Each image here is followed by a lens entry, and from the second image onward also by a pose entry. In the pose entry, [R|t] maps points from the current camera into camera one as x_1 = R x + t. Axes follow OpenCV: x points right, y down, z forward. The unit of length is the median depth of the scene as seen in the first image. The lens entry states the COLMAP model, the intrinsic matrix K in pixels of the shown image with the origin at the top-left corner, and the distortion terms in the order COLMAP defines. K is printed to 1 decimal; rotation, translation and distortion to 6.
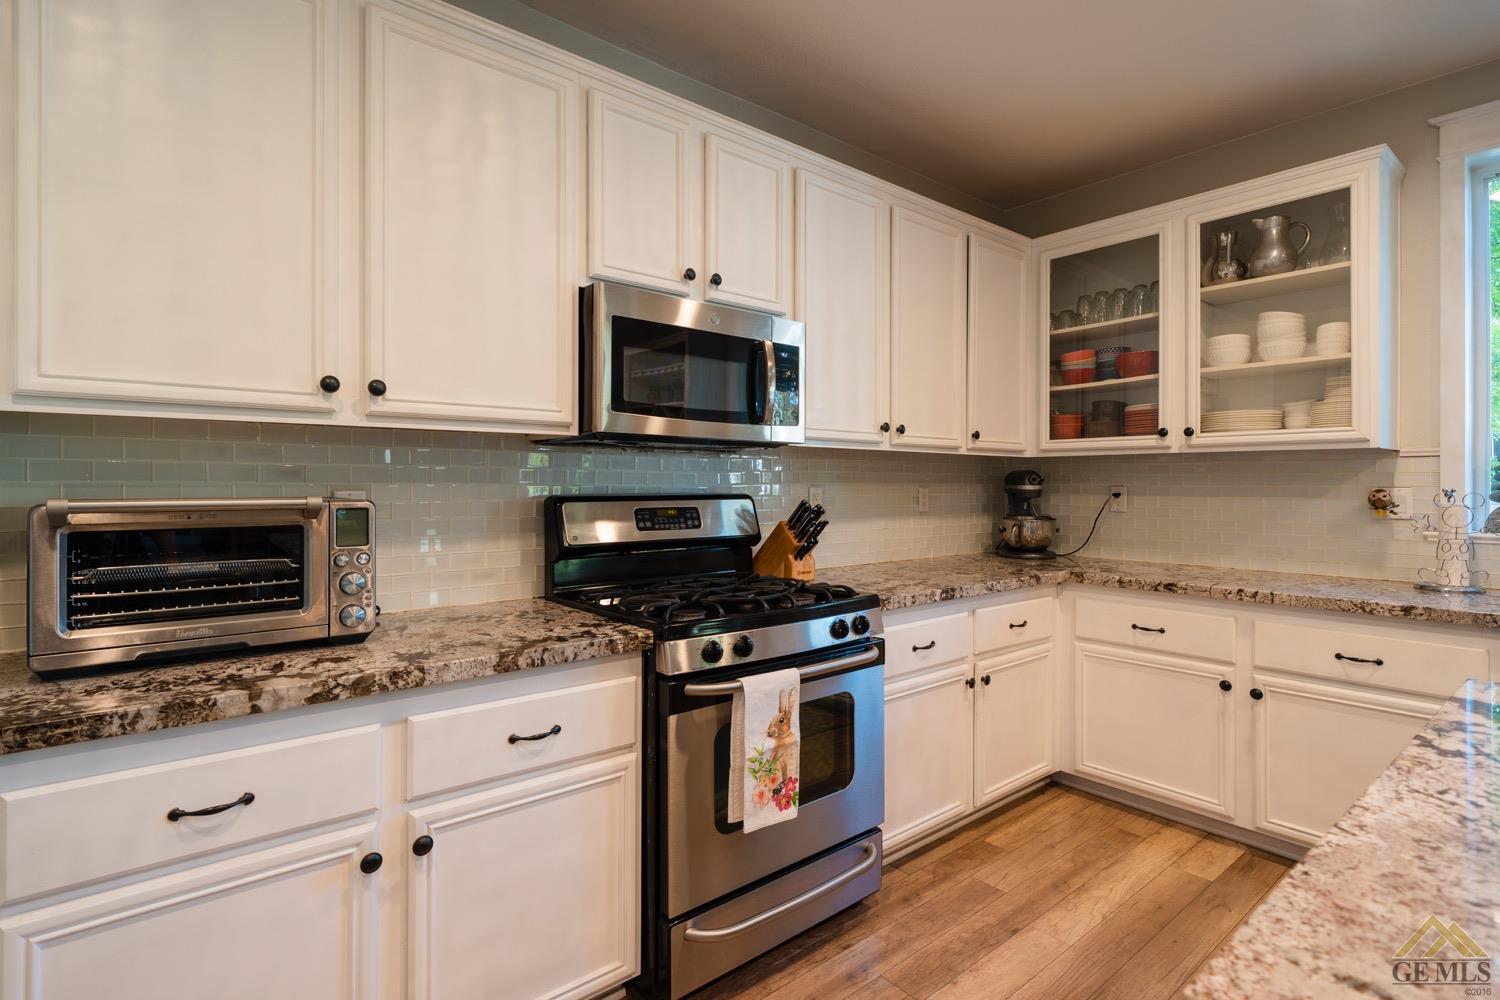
lens RADIAL K [[754.6, 0, 754.3], [0, 754.6, 496.5], [0, 0, 1]] dist [-0.000694, -0.000199]
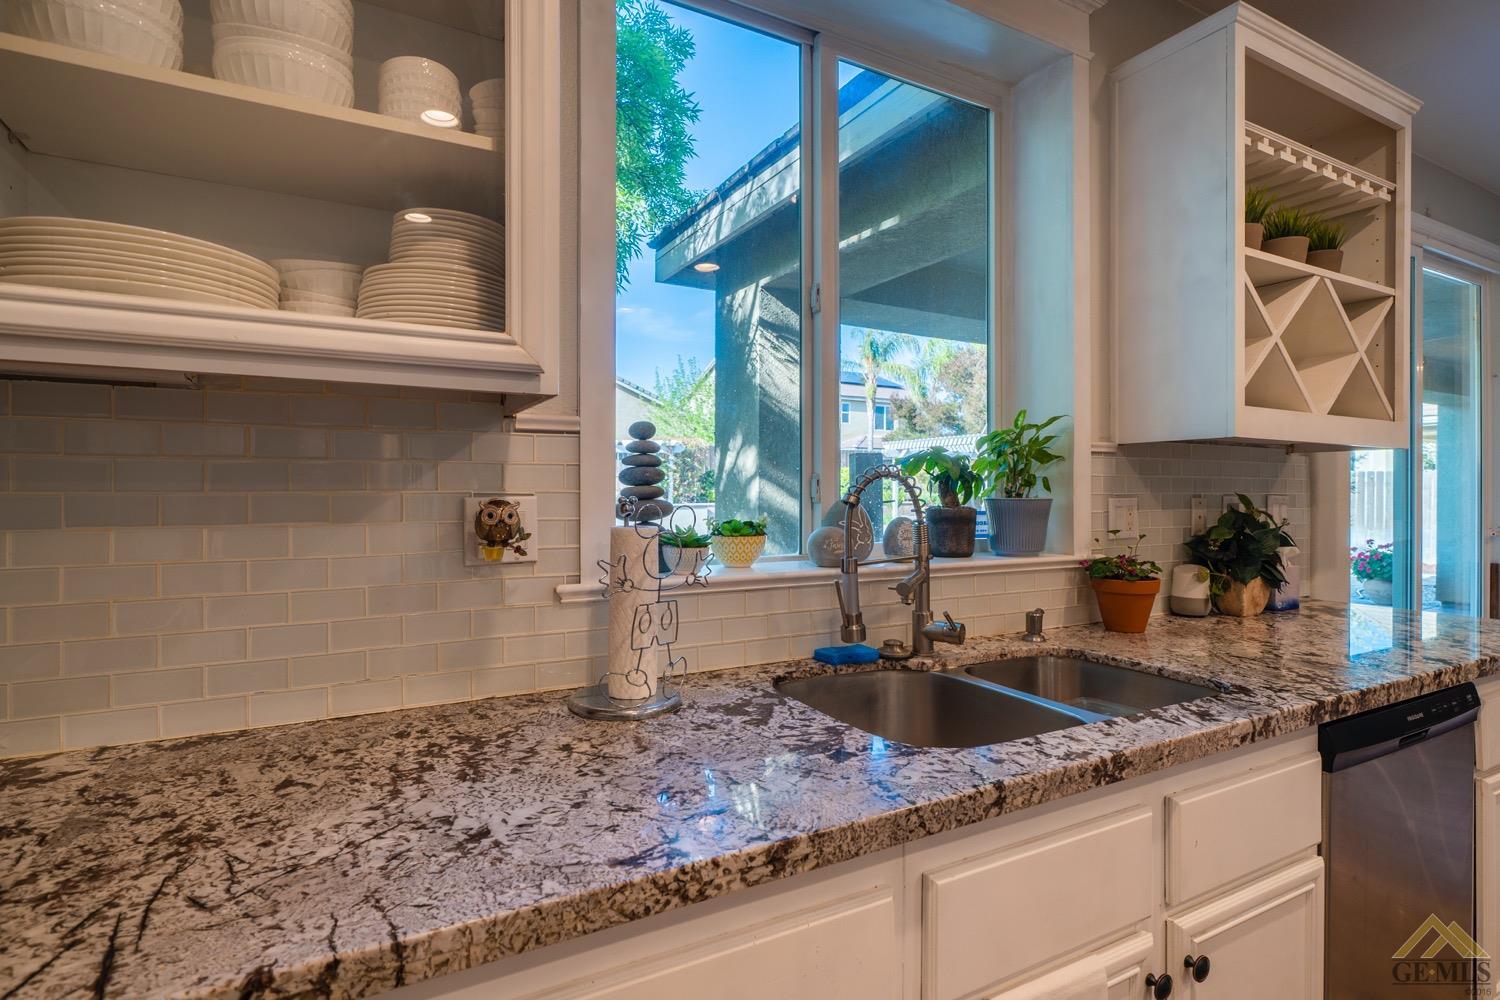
lens RADIAL K [[732.6, 0, 750.0], [0, 732.6, 500.0], [0, 0, 1]] dist [-0.000349, -0.000110]
pose [[0.190451, -0.007133, 0.981671, 0.470668], [0.012905, 0.999905, 0.004762, -0.009815], [-0.981612, 0.011762, 0.190525, 0.824789]]
